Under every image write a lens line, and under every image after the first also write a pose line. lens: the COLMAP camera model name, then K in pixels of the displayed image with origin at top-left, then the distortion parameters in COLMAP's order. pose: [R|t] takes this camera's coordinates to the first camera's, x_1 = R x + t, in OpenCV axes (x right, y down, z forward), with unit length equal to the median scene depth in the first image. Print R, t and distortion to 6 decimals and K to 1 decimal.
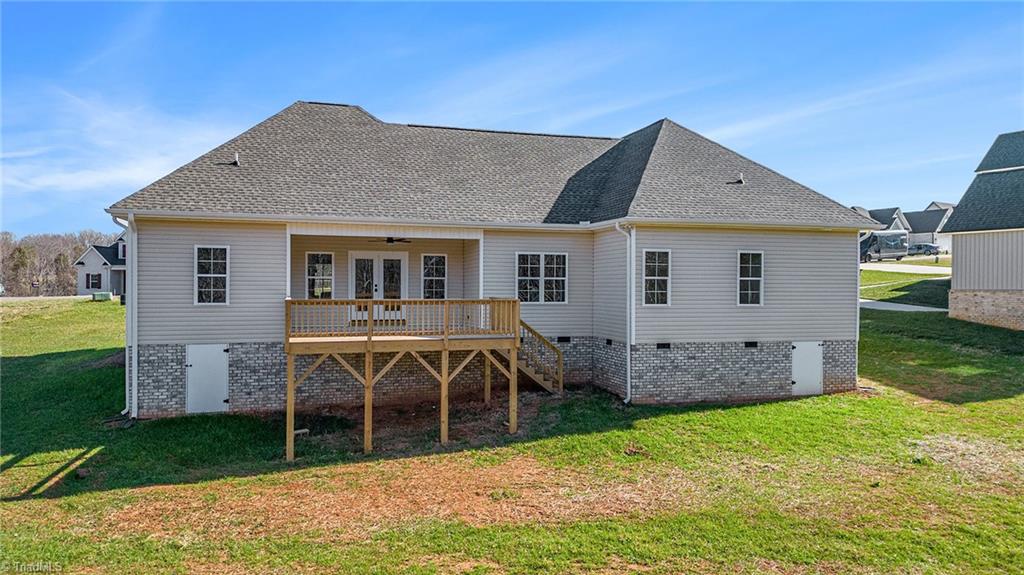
lens RADIAL K [[734.7, 0, 513.1], [0, 734.7, 287.6], [0, 0, 1]] dist [0.046000, -0.046546]
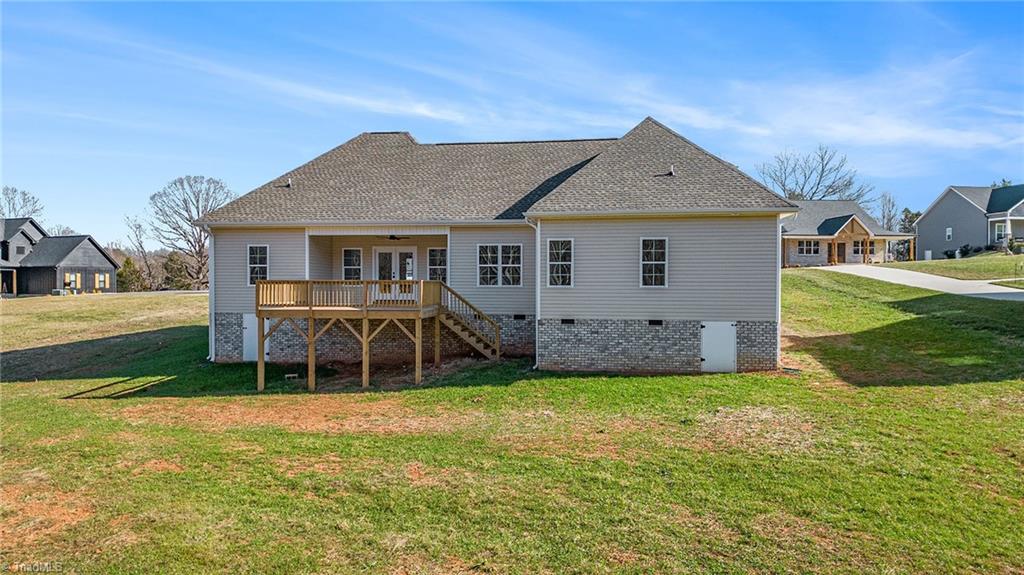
lens RADIAL K [[734.7, 0, 505.9], [0, 734.7, 289.6], [0, 0, 1]] dist [0.046000, -0.046546]
pose [[0.906816, -0.000063, -0.421526, 0.587448], [0.001791, 0.999992, 0.003705, 0.023665], [0.421523, -0.004115, 0.906809, -0.089830]]
